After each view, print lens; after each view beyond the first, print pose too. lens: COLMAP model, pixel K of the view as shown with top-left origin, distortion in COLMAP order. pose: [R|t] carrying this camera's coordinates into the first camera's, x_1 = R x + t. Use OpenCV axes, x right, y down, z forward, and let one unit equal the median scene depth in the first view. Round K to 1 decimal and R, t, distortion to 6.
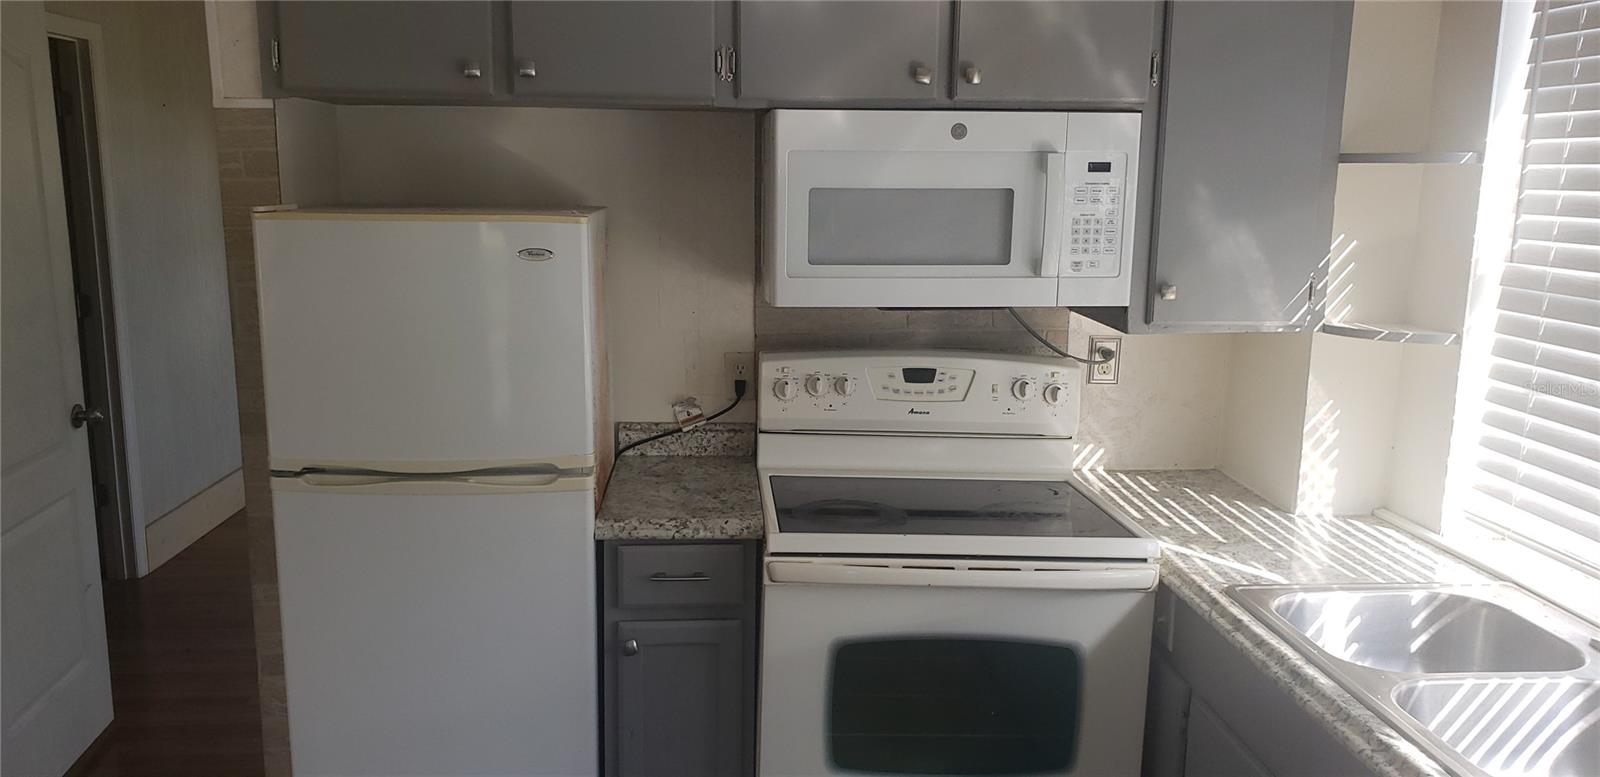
lens RADIAL K [[1215.6, 0, 799.9], [0, 1215.6, 425.6], [0, 0, 1]] dist [0.006331, -0.002075]
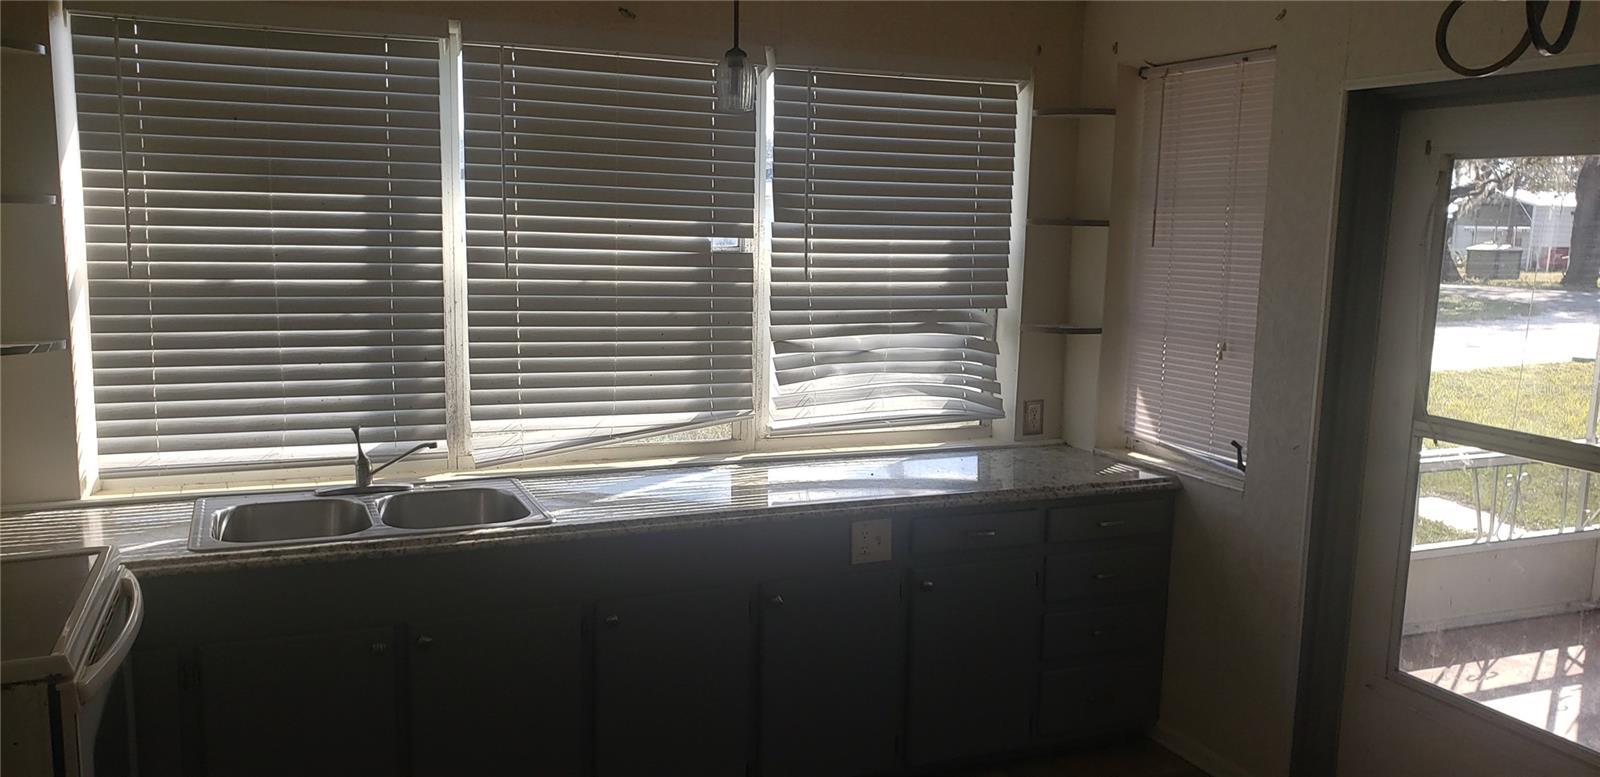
lens RADIAL K [[1215.6, 0, 799.9], [0, 1215.6, 425.6], [0, 0, 1]] dist [0.006331, -0.002075]
pose [[-0.324704, -0.176978, 0.929110, -0.949005], [0.165402, 0.956575, 0.240014, -0.178633], [-0.931241, 0.231611, -0.281331, 0.724760]]
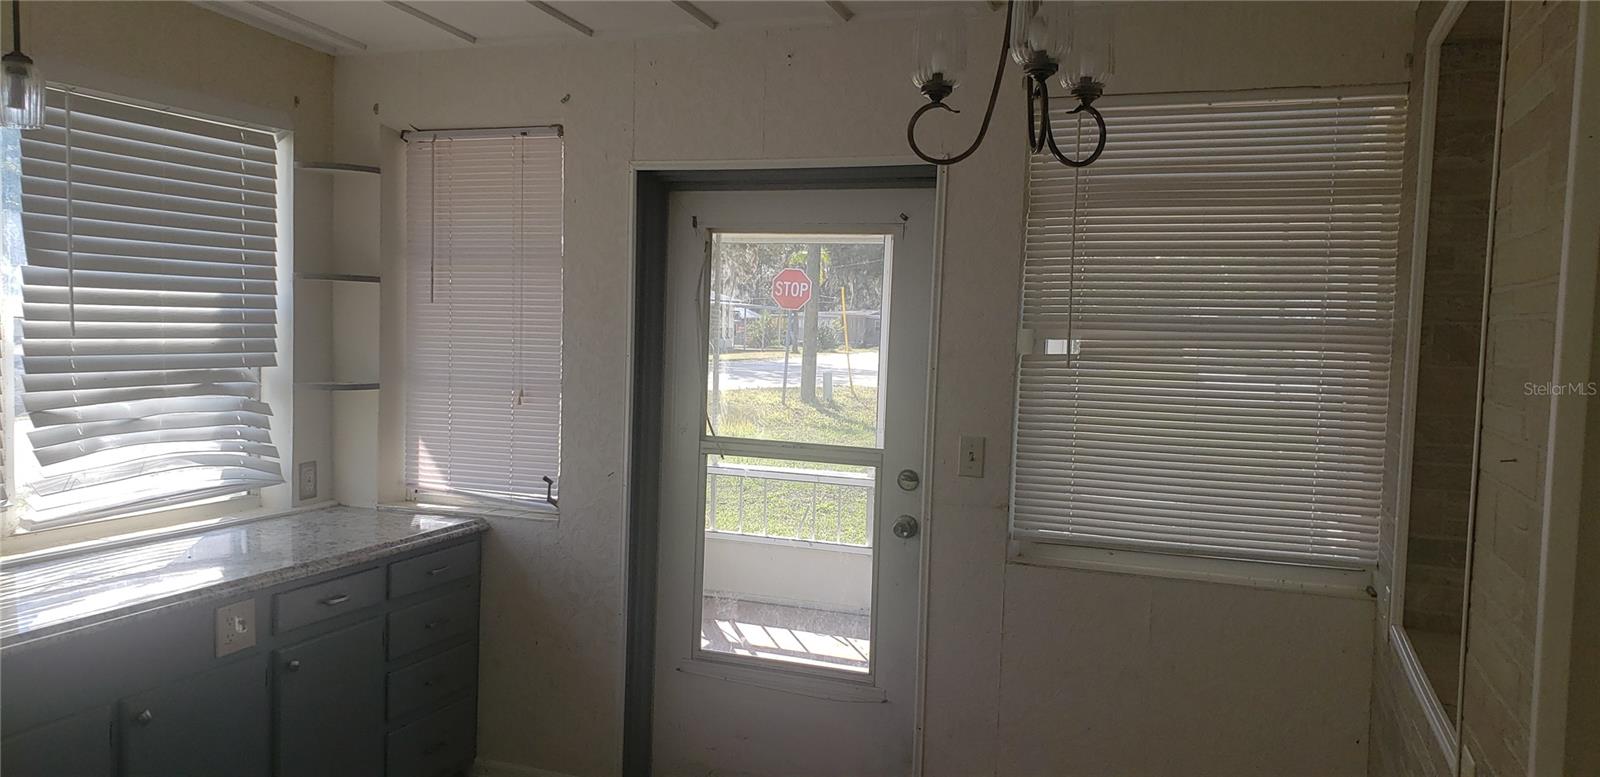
lens RADIAL K [[1196.7, 0, 800.0], [0, 1196.7, 388.5], [0, 0, 1]] dist [0.000090, -0.002591]
pose [[-0.907231, -0.060367, 0.416278, -0.619160], [0.046601, 0.969131, 0.242102, -0.208864], [-0.418043, 0.239041, -0.876413, 1.161448]]
